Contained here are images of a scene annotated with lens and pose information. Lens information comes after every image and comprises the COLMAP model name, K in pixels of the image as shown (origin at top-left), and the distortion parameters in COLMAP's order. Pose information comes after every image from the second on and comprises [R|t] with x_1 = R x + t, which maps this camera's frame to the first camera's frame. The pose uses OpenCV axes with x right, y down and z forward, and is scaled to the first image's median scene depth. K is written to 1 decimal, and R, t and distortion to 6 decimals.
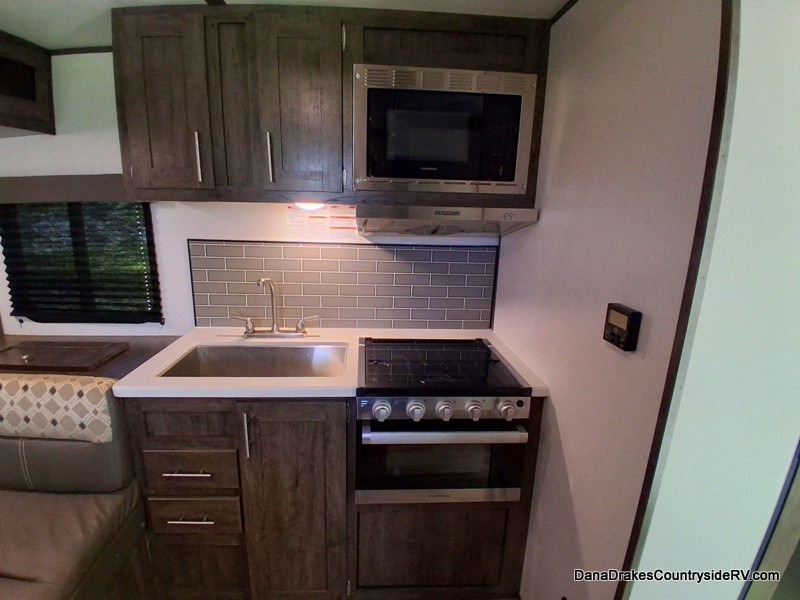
lens RADIAL K [[403.2, 0, 407.5], [0, 403.2, 308.2], [0, 0, 1]] dist [-0.034370, -0.020603]
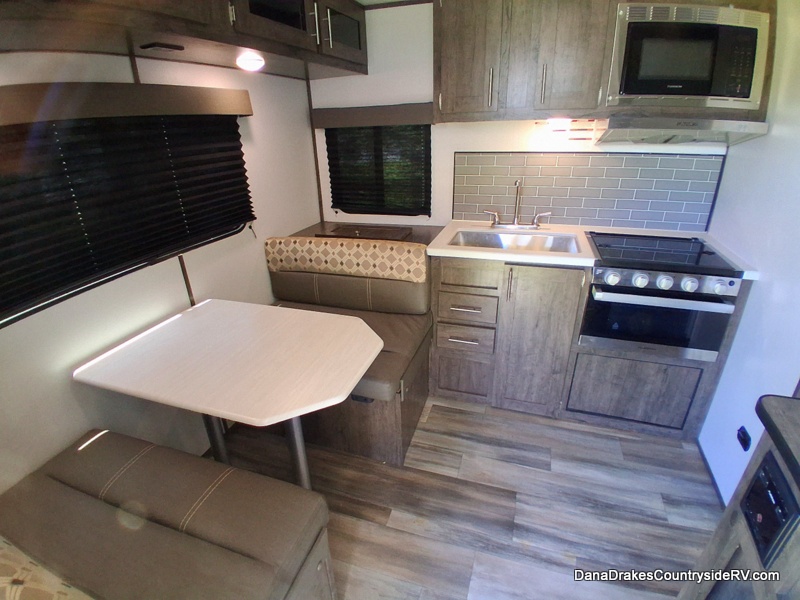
lens RADIAL K [[403.2, 0, 388.1], [0, 403.2, 314.5], [0, 0, 1]] dist [-0.034370, -0.020603]
pose [[0.910716, 0.118573, -0.395647, -0.191225], [-0.036441, 0.977239, 0.208990, 0.111109], [0.411422, -0.175912, 0.894308, -0.501422]]
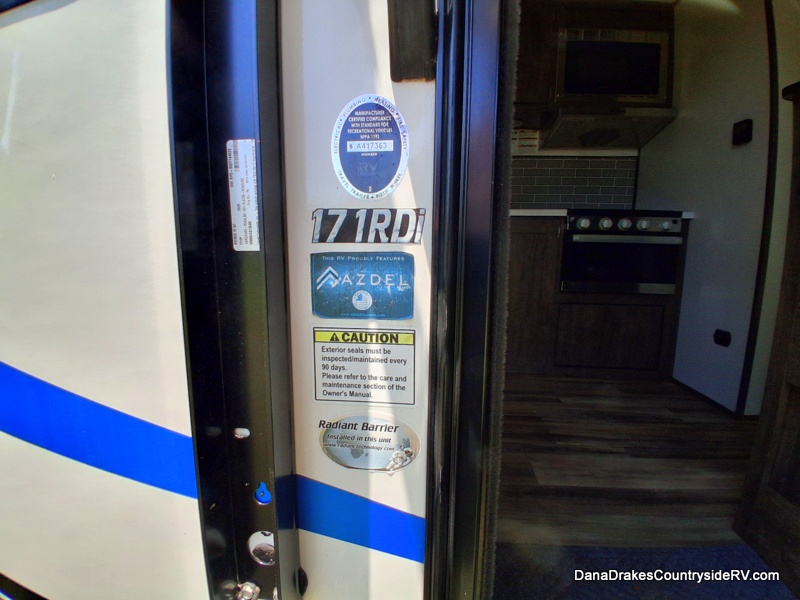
lens RADIAL K [[403.2, 0, 395.7], [0, 403.2, 304.7], [0, 0, 1]] dist [-0.034370, -0.020603]
pose [[0.981998, 0.013454, -0.188413, -0.450609], [-0.028576, 0.996561, -0.077774, 0.653448], [0.186719, 0.081758, 0.979005, -0.611568]]
